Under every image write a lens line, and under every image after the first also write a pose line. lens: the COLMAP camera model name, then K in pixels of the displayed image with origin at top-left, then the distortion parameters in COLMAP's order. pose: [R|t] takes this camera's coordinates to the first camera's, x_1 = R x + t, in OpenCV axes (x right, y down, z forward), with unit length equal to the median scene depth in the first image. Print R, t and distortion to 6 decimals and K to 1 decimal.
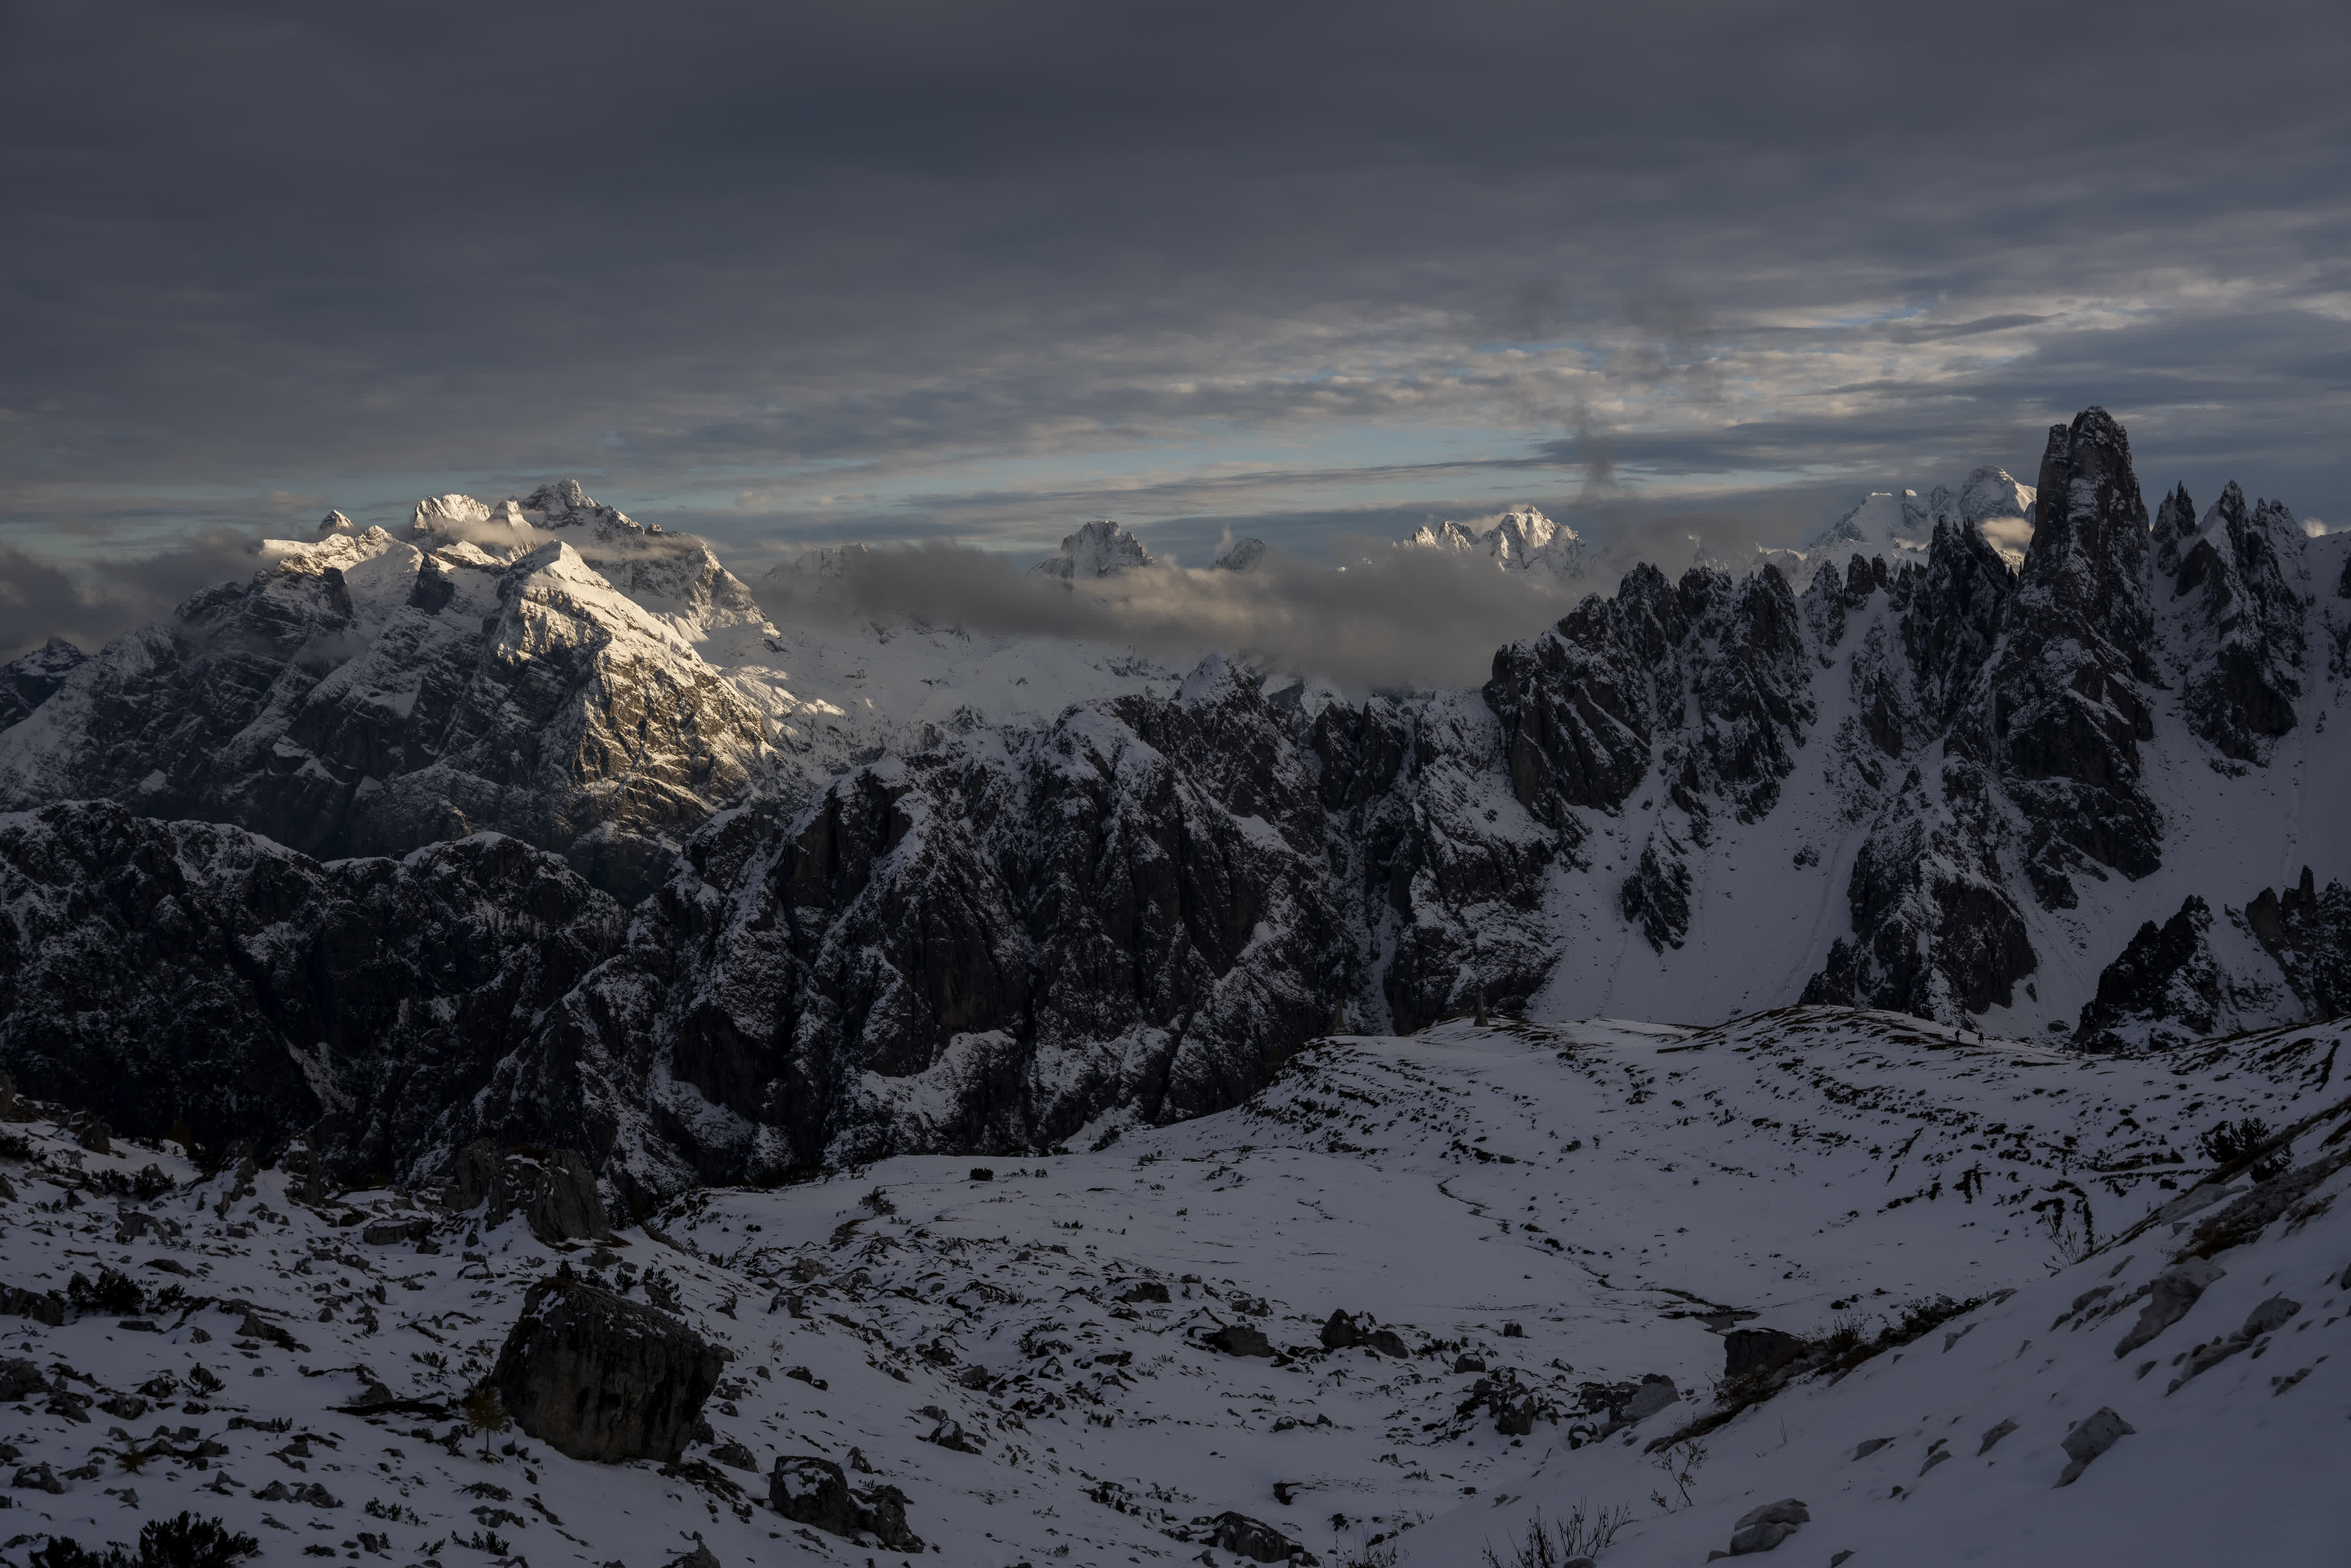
lens RADIAL K [[3654.1, 0, 1175.5], [0, 3654.1, 784.0], [0, 0, 1]] dist [0.138166, 0.464033]
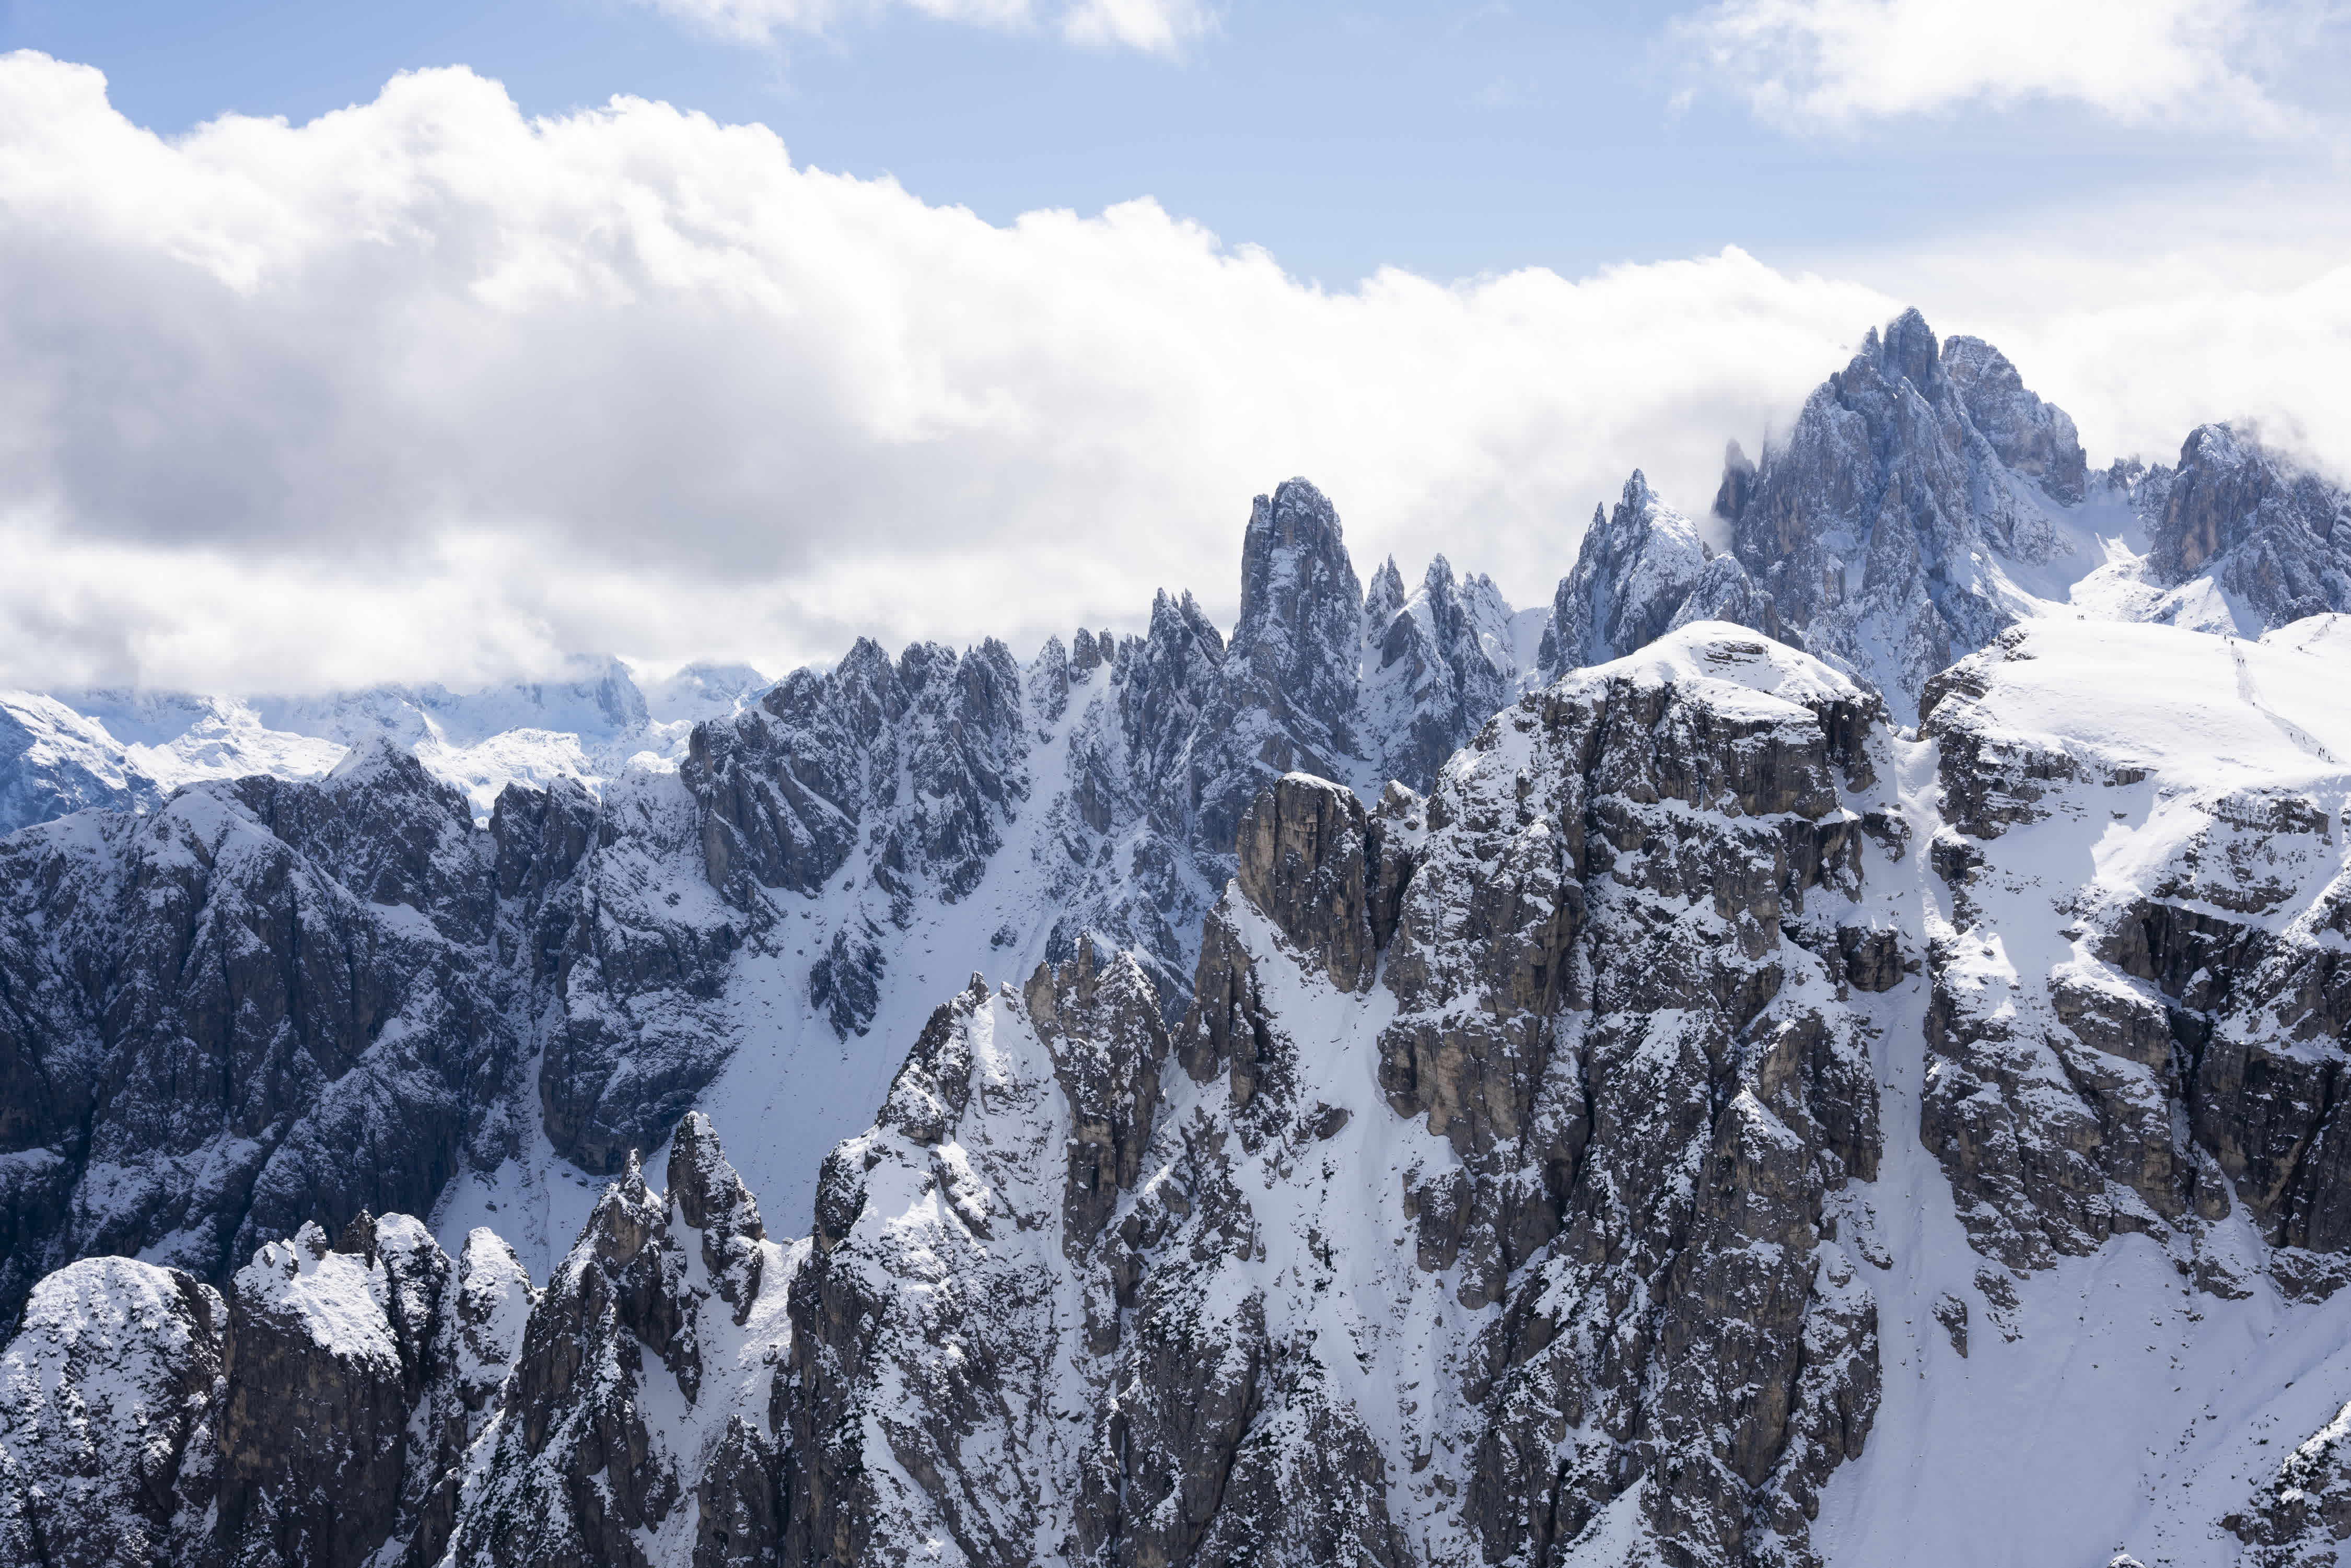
lens RADIAL K [[3332.7, 0, 1175.5], [0, 3332.7, 784.0], [0, 0, 1]] dist [0.052738, 0.581364]
pose [[0.992624, -0.011399, 0.120695, 0.112358], [0.014823, 0.999512, -0.027509, 0.004445], [-0.120323, 0.029095, 0.992308, 0.124777]]
